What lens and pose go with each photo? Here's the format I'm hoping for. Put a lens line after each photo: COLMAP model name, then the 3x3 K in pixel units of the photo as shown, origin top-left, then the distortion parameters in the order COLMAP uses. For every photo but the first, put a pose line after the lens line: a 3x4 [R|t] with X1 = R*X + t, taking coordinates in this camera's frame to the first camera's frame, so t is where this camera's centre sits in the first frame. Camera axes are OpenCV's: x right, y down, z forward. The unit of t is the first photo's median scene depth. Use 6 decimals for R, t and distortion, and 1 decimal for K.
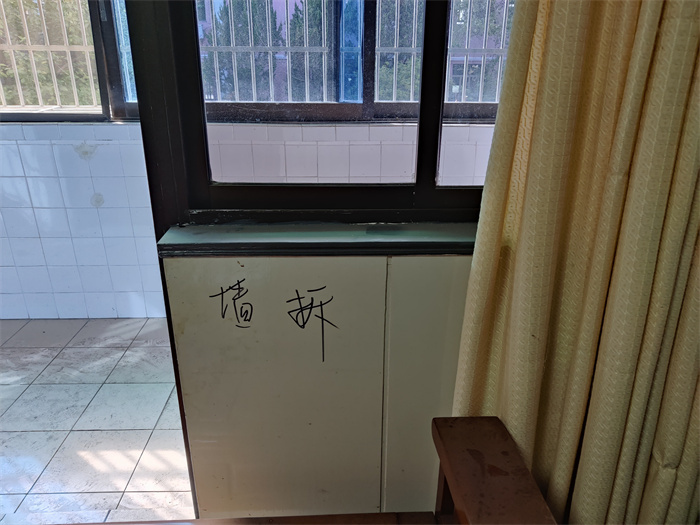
lens RADIAL K [[529.3, 0, 350.0], [0, 529.3, 262.5], [0, 0, 1]] dist [0.023214, -0.053057]
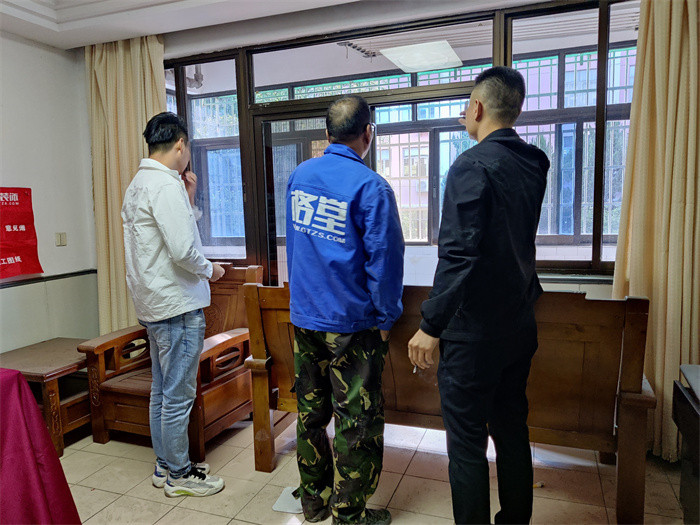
lens RADIAL K [[529.3, 0, 350.0], [0, 529.3, 262.5], [0, 0, 1]] dist [0.023214, -0.053057]
pose [[0.929446, 0.004406, -0.368932, -0.043970], [-0.091364, 0.971535, -0.218569, 0.653942], [0.357468, 0.236855, 0.903392, -2.265958]]
